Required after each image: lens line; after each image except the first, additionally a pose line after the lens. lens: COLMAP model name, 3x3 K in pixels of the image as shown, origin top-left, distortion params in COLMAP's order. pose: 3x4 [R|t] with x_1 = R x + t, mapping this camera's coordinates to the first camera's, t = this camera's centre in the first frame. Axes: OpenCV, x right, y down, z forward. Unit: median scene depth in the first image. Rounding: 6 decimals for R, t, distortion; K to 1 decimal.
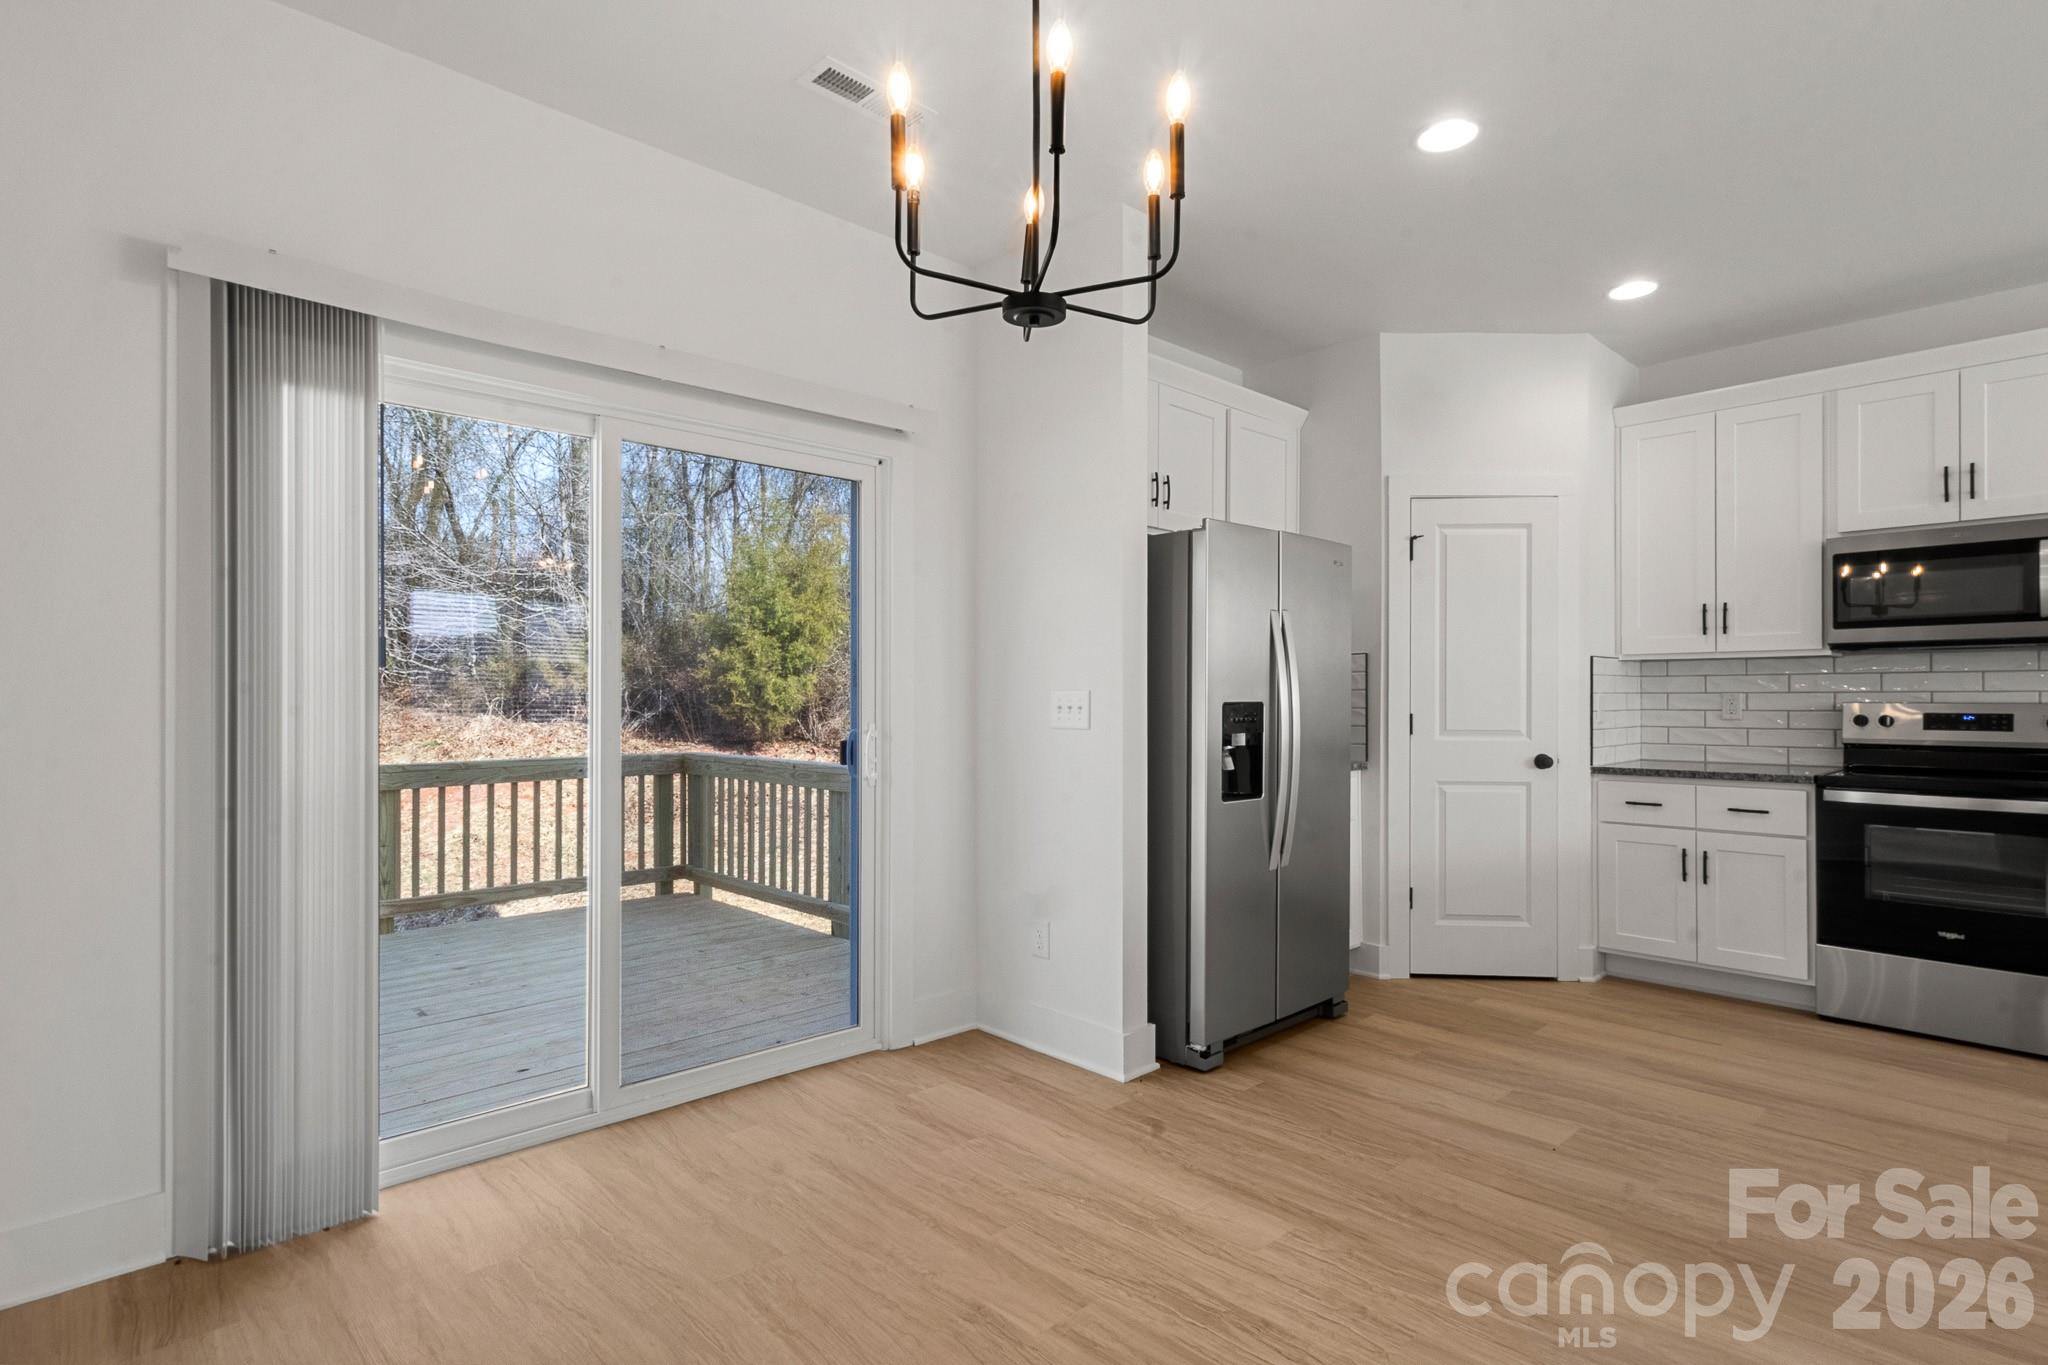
lens RADIAL K [[1002.4, 0, 1029.3], [0, 1002.4, 697.5], [0, 0, 1]] dist [-0.003779, 0.000734]
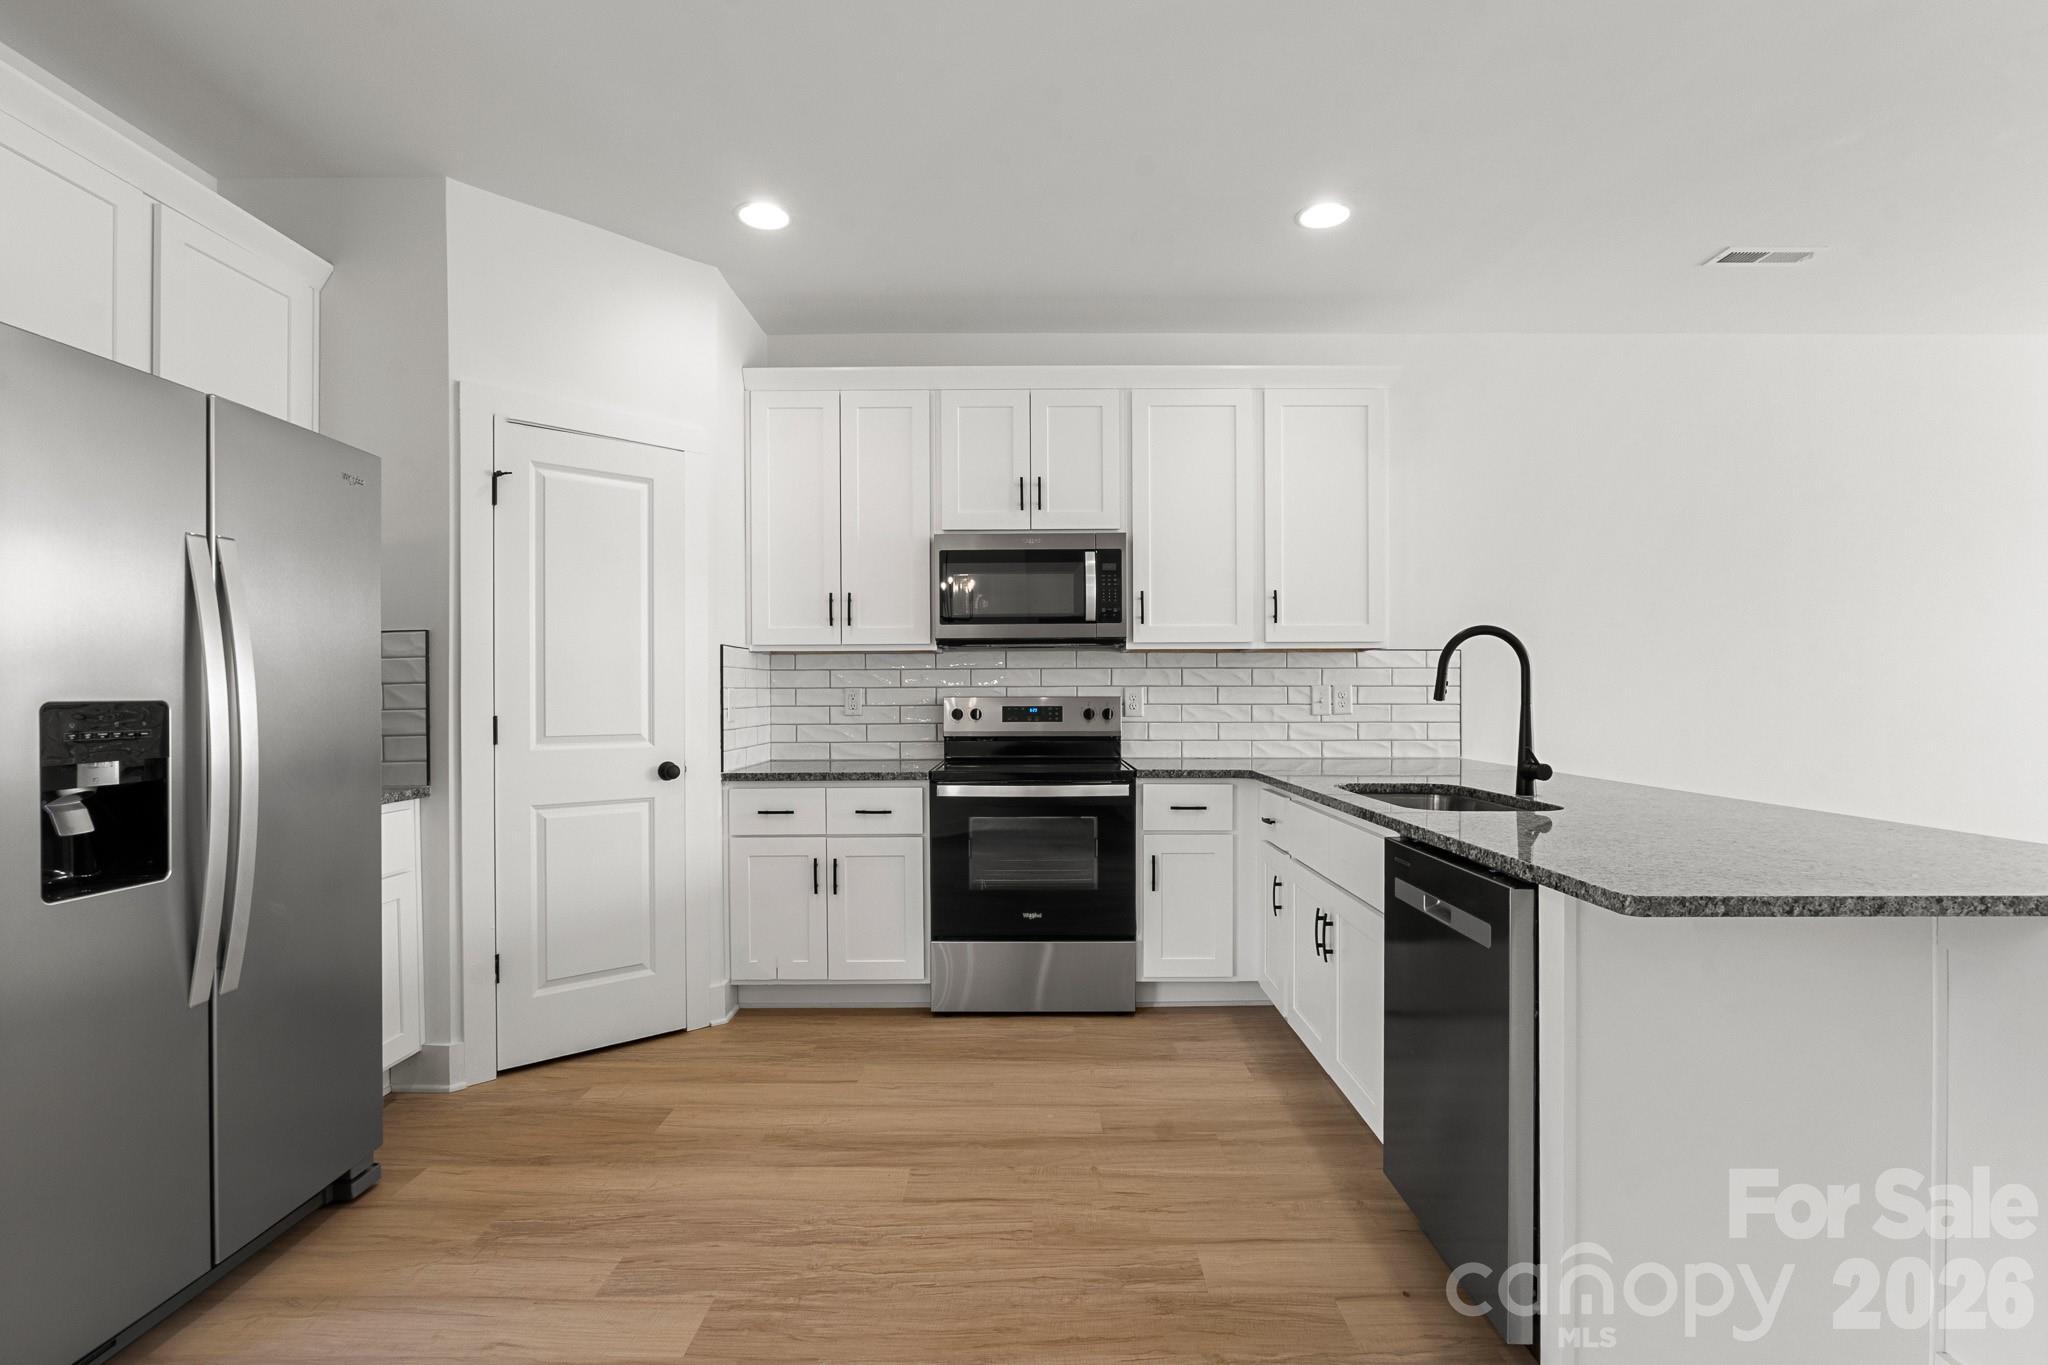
lens RADIAL K [[1002.4, 0, 1029.3], [0, 1002.4, 697.5], [0, 0, 1]] dist [-0.003779, 0.000734]
pose [[0.689143, -0.005496, 0.724605, 0.129084], [0.004050, 0.999985, 0.003734, 0.002005], [-0.724615, 0.000361, 0.689154, 0.231675]]
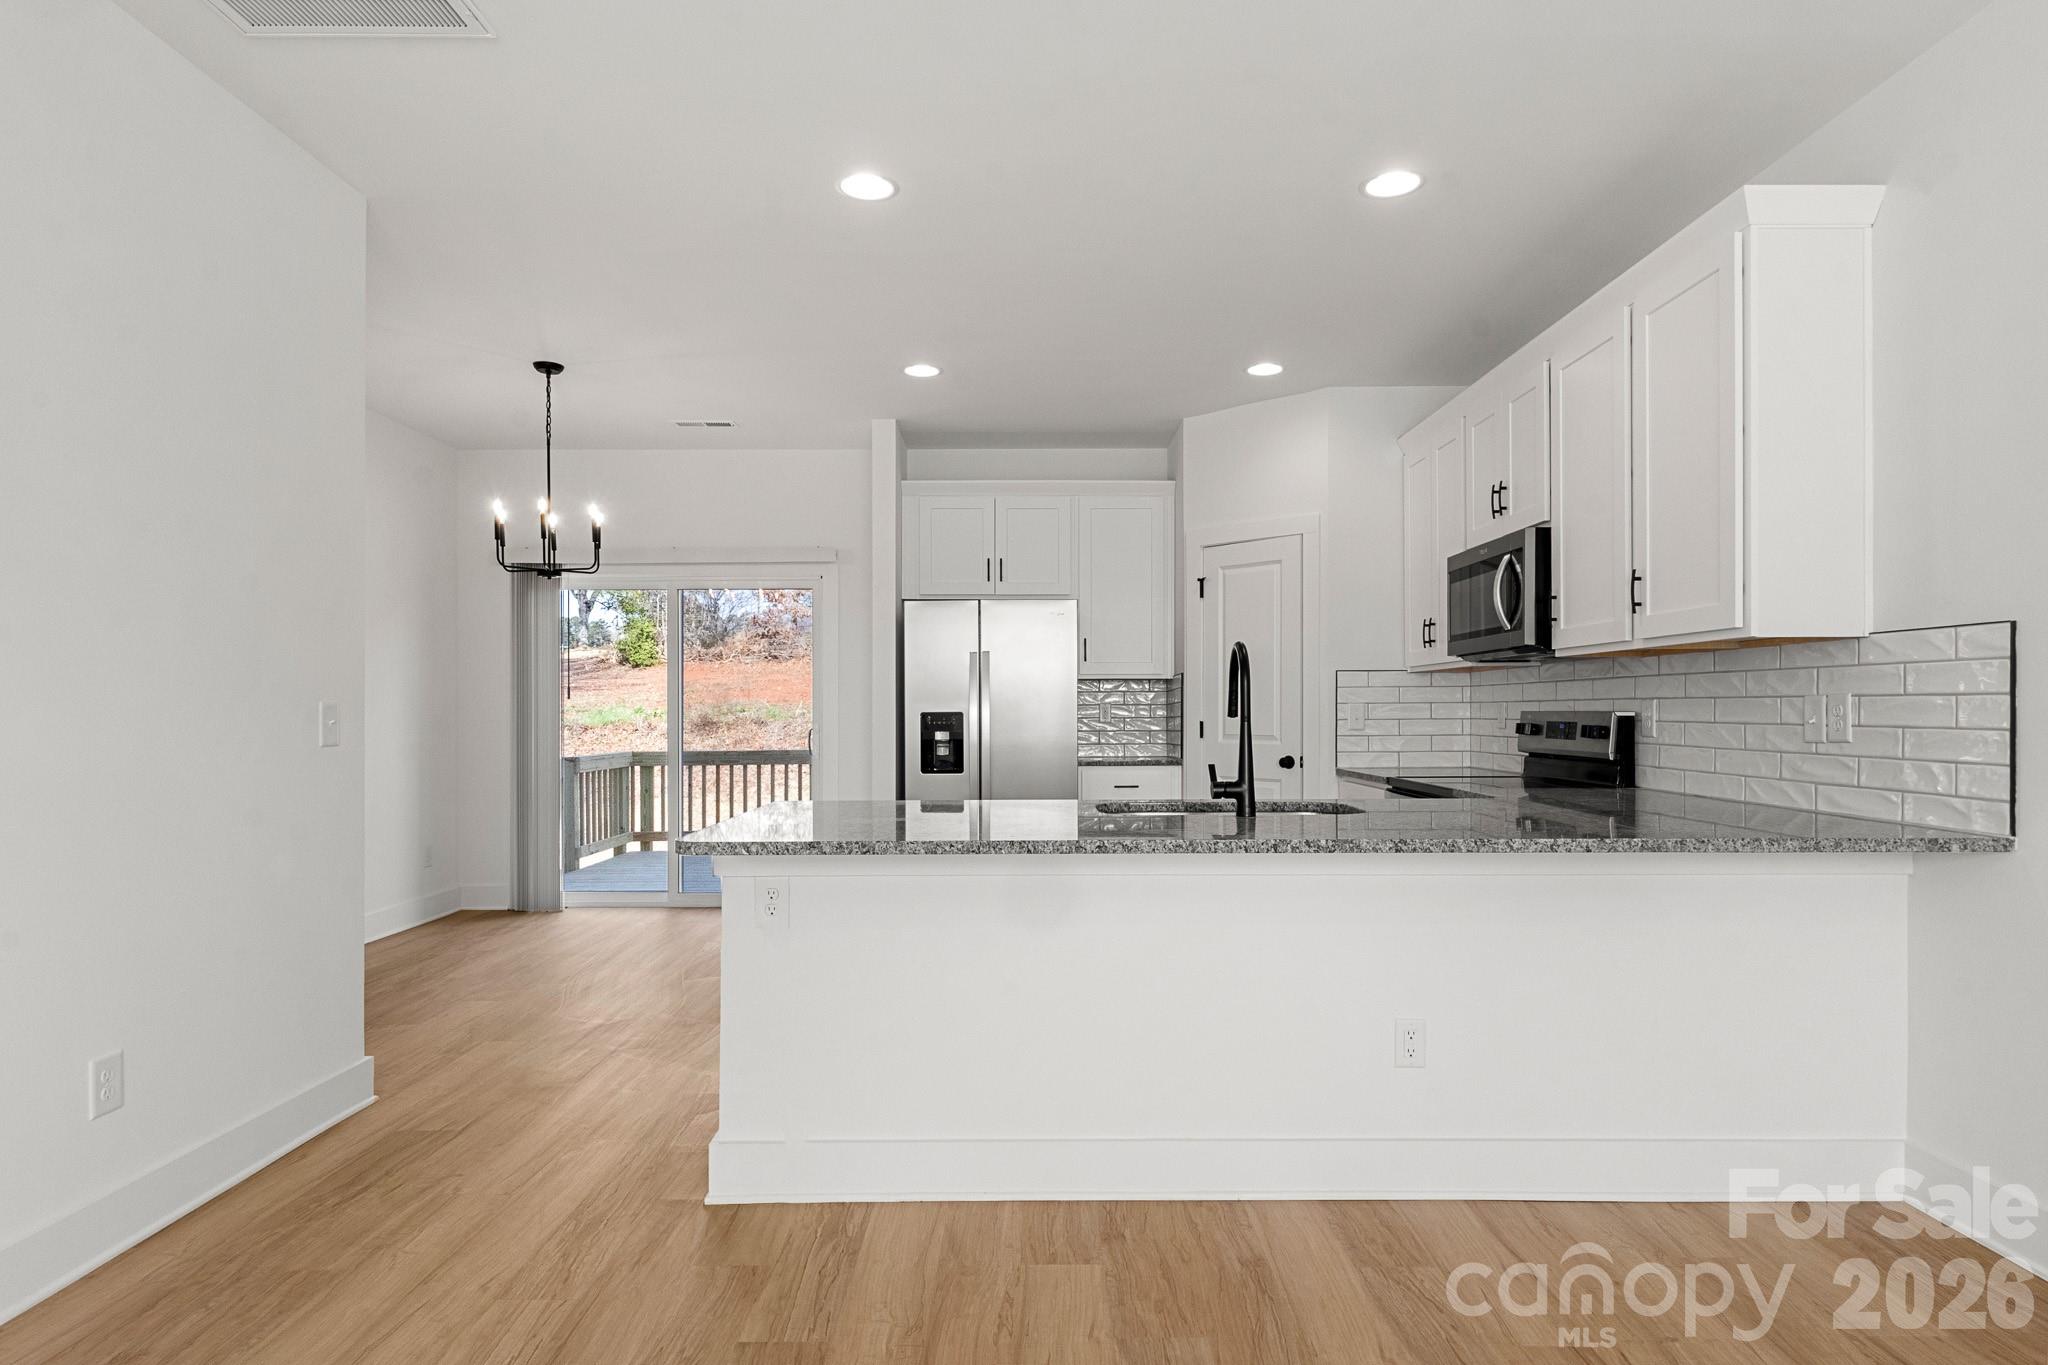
lens RADIAL K [[1144.1, 0, 1027.2], [0, 1144.1, 705.4], [0, 0, 1]] dist [0.000221, 0.000169]
pose [[0.724039, -0.008045, -0.689712, 1.273486], [0.006798, 0.999967, -0.004528, 0.000735], [0.689725, -0.001410, 0.724070, -0.182025]]
